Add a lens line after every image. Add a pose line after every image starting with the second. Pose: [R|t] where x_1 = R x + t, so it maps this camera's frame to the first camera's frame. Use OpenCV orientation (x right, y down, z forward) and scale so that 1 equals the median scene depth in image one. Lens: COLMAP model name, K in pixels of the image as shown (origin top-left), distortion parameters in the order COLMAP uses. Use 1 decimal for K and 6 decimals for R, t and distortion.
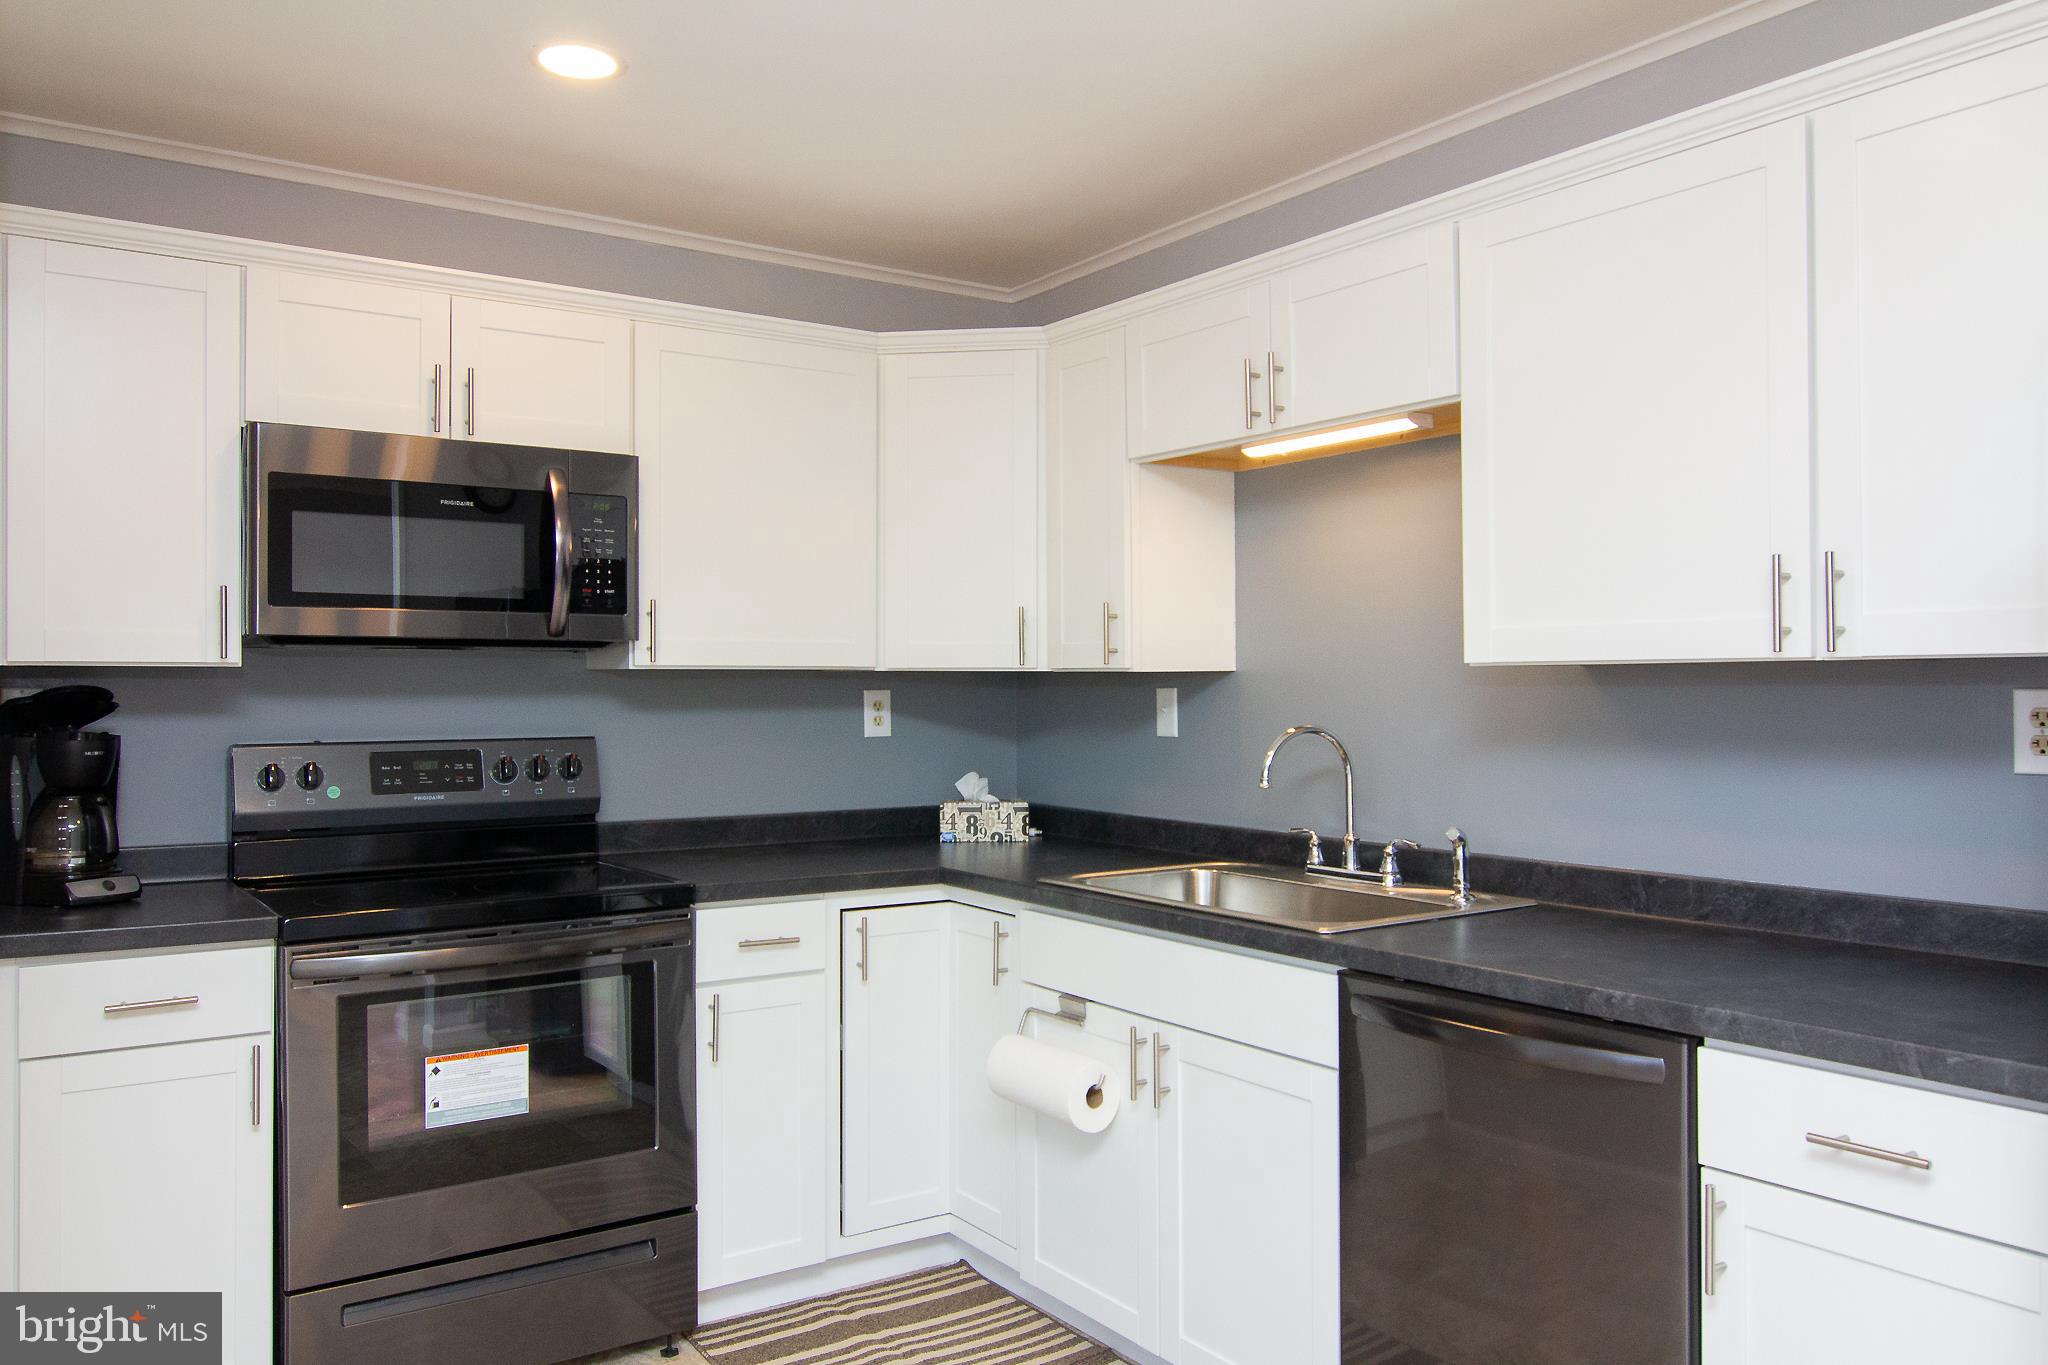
lens RADIAL K [[1517.1, 0, 1022.7], [0, 1517.1, 679.8], [0, 0, 1]] dist [0.006657, -0.001787]
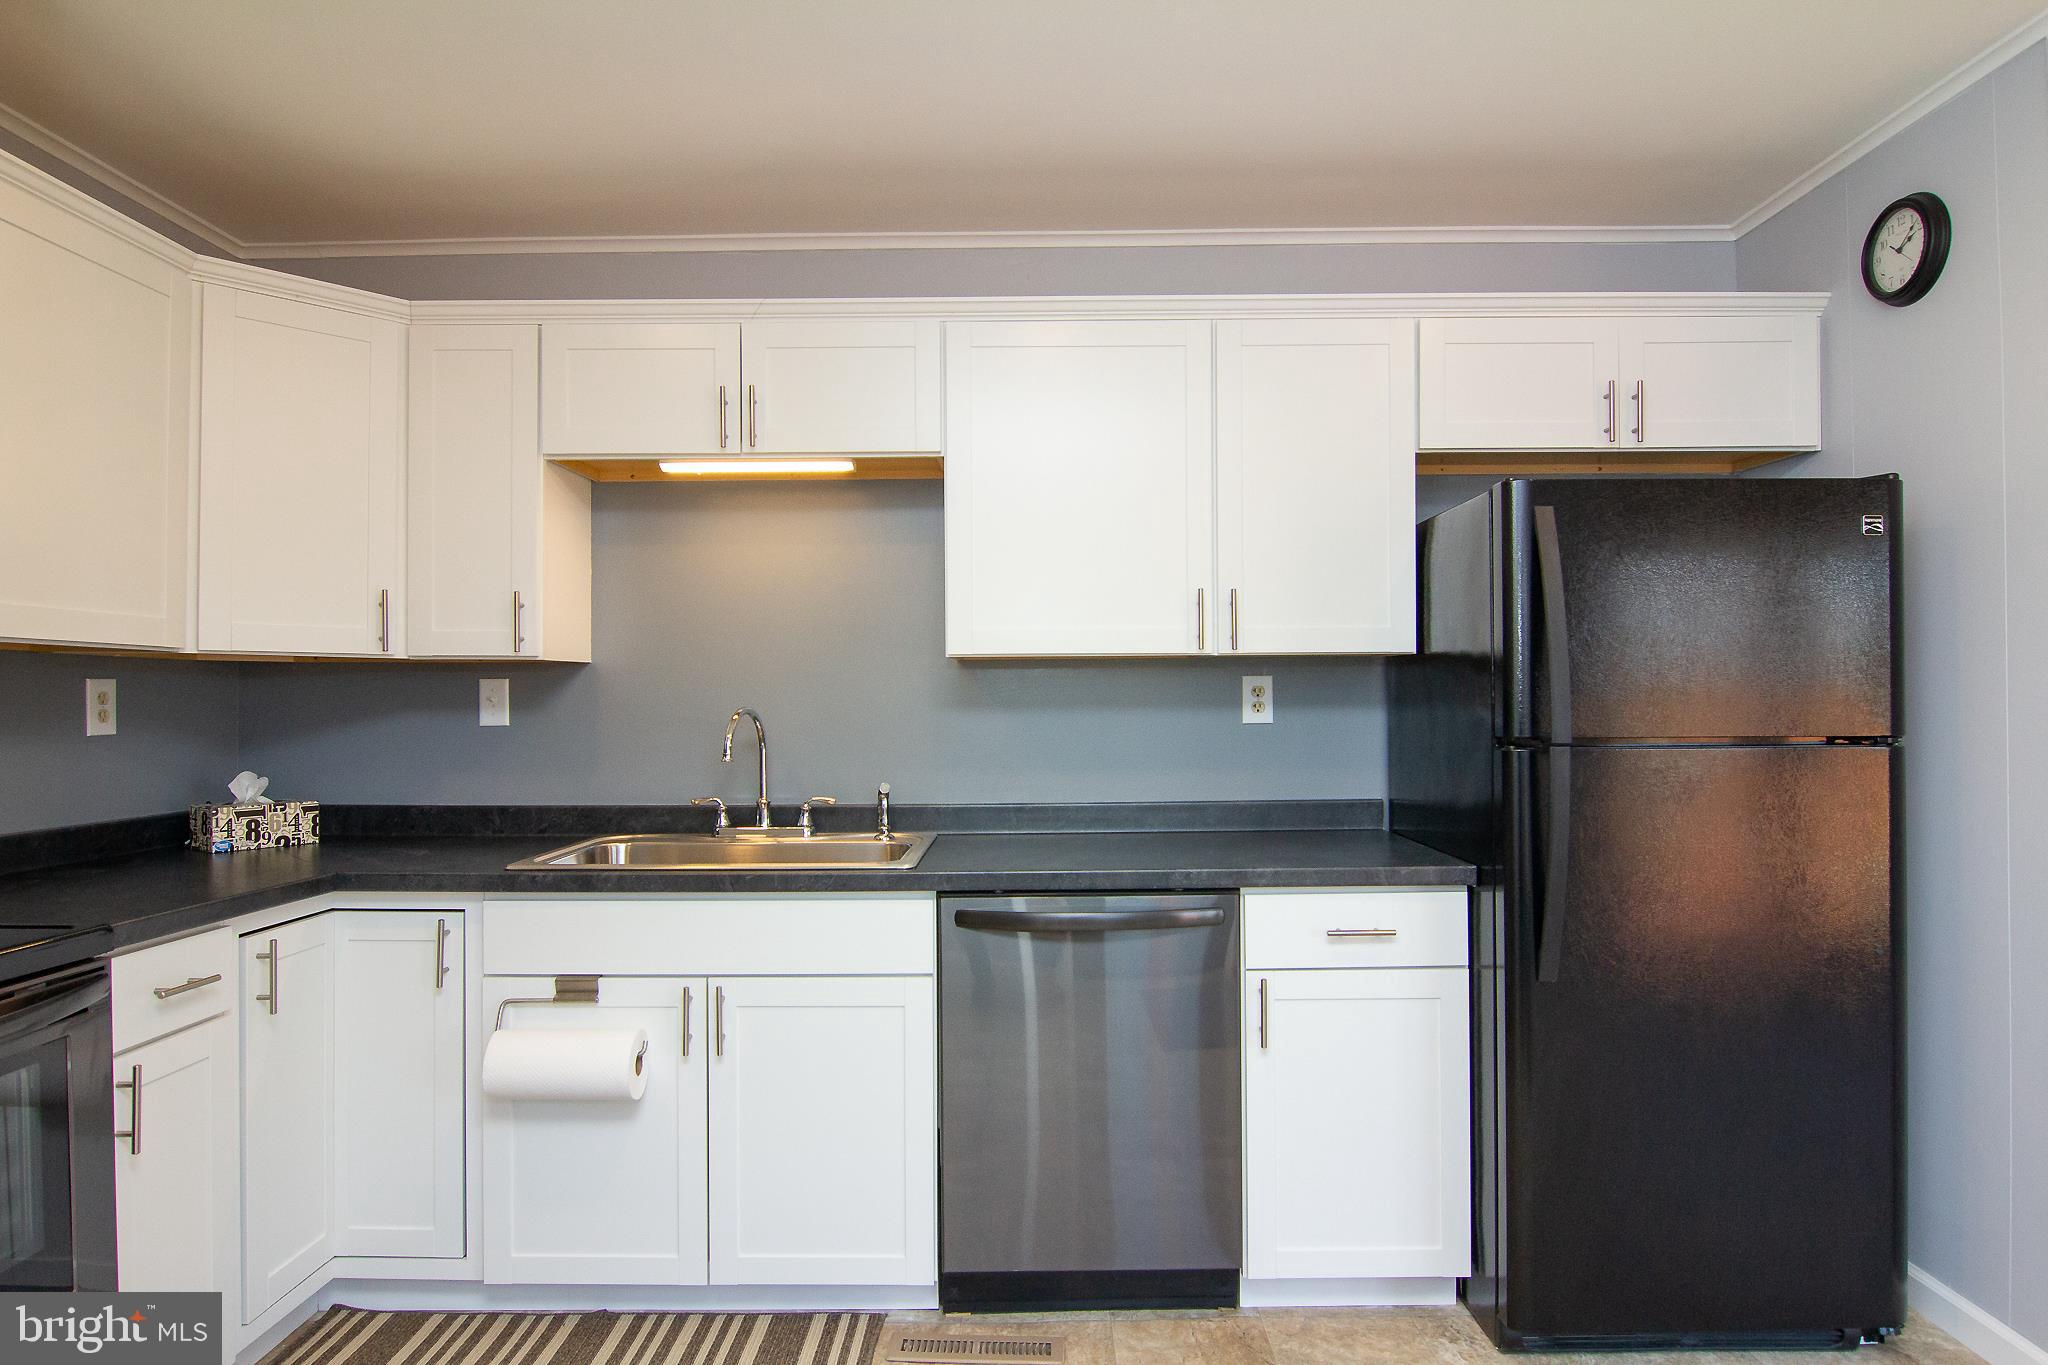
lens RADIAL K [[1176.4, 0, 1024.0], [0, 1176.4, 682.5], [0, 0, 1]] dist [0.000352, -0.000686]
pose [[0.580148, 0.010242, 0.814447, -0.397907], [-0.000992, 0.999929, -0.011868, 0.019672], [-0.814511, 0.006077, 0.580117, 0.273519]]
